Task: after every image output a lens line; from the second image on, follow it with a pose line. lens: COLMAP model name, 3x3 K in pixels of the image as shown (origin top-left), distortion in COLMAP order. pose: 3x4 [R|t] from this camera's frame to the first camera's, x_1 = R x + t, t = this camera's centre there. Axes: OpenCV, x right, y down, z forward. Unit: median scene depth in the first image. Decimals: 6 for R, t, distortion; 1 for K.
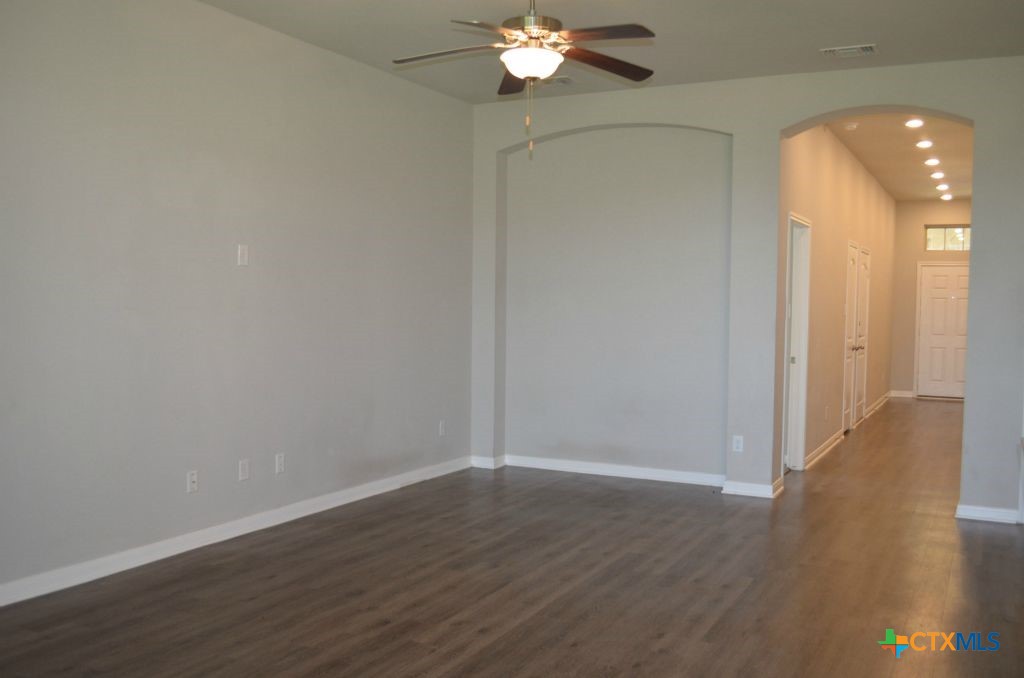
lens RADIAL K [[928.9, 0, 512.0], [0, 928.9, 339.0], [0, 0, 1]] dist [-0.065122, 0.000005]
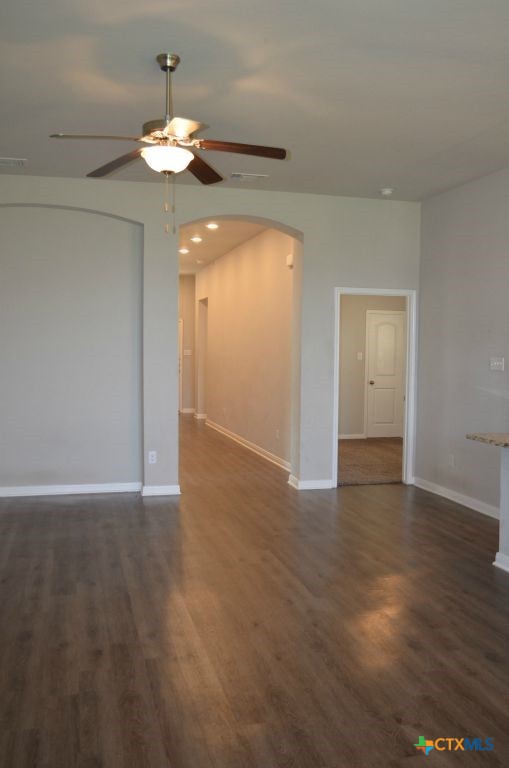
lens RADIAL K [[700.1, 0, 254.7], [0, 700.1, 351.6], [0, 0, 1]] dist [-0.057481, -0.008417]
pose [[0.736734, -0.006483, 0.676151, -0.471324], [0.027106, 0.999433, -0.019952, -0.020793], [-0.675639, 0.033027, 0.736493, 0.230320]]
